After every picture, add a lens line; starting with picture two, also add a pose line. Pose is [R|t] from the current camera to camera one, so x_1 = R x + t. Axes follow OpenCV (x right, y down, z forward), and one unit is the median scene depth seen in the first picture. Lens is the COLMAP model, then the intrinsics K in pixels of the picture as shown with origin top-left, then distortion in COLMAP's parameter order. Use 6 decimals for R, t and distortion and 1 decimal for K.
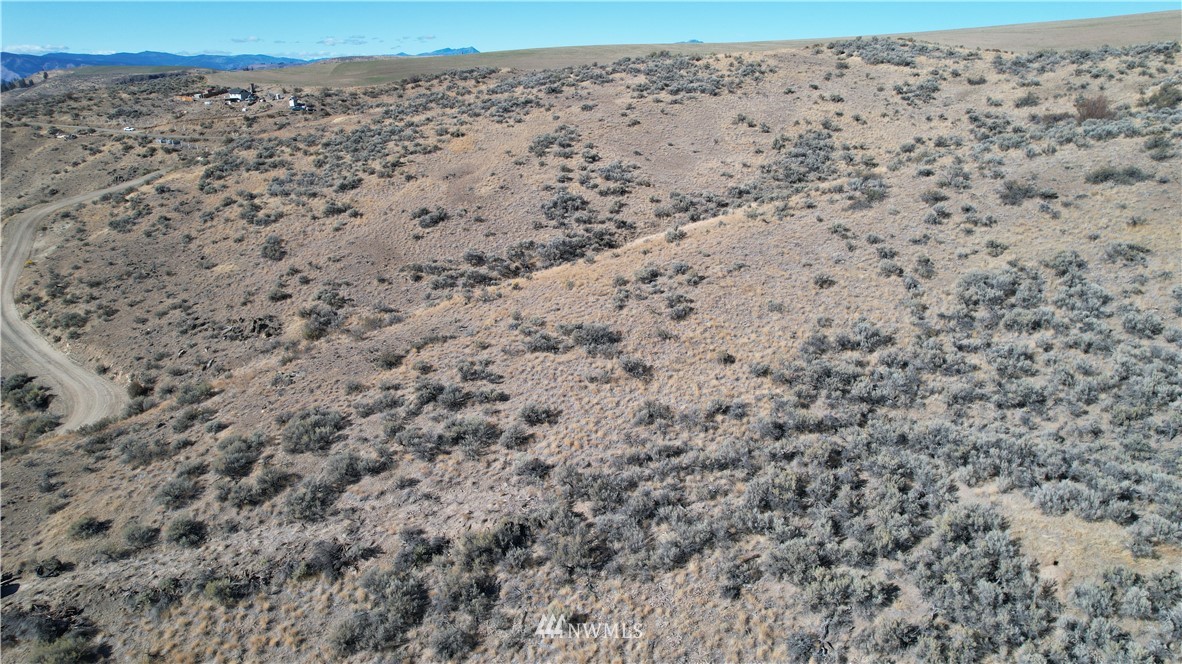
lens RADIAL K [[755.4, 0, 596.7], [0, 755.4, 335.5], [0, 0, 1]] dist [-0.081164, 0.077062]
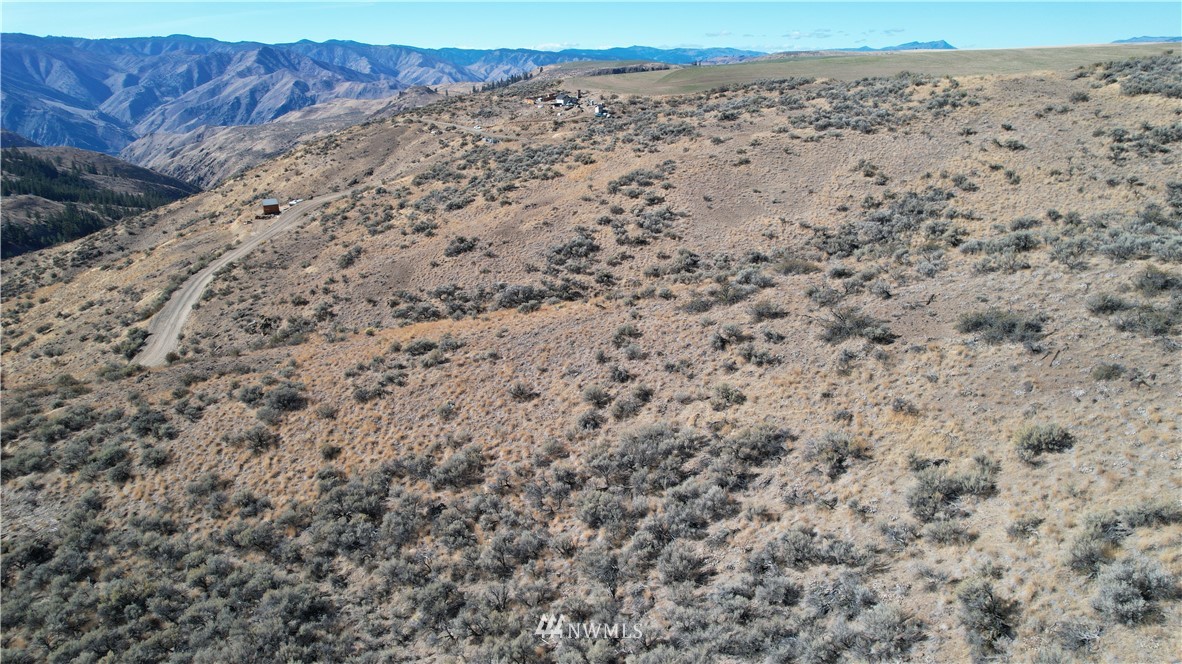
lens RADIAL K [[755.4, 0, 596.7], [0, 755.4, 335.5], [0, 0, 1]] dist [-0.081164, 0.077062]
pose [[0.843319, 0.176723, -0.507525, 0.381561], [-0.172554, 0.983423, 0.055713, -0.095232], [0.508958, 0.040592, 0.859834, 0.140096]]
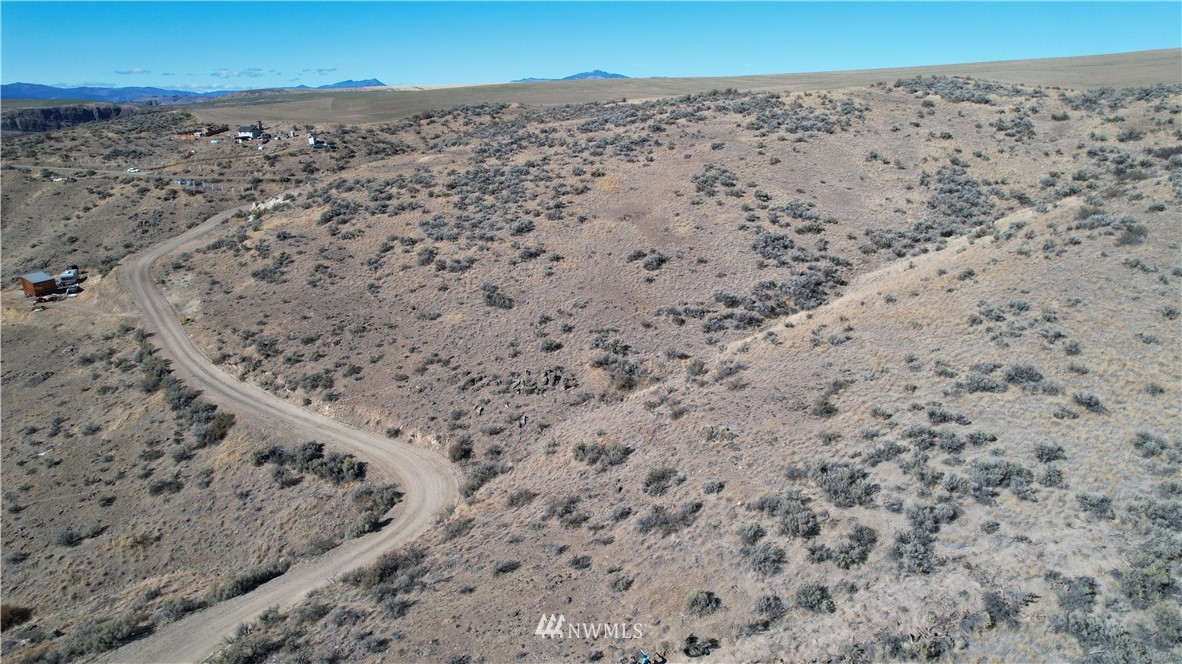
lens RADIAL K [[755.4, 0, 596.7], [0, 755.4, 335.5], [0, 0, 1]] dist [-0.081164, 0.077062]
pose [[0.992677, -0.041522, 0.113440, -0.308402], [0.045659, 0.998374, -0.034119, -0.019473], [-0.111839, 0.039049, 0.992959, 0.013856]]
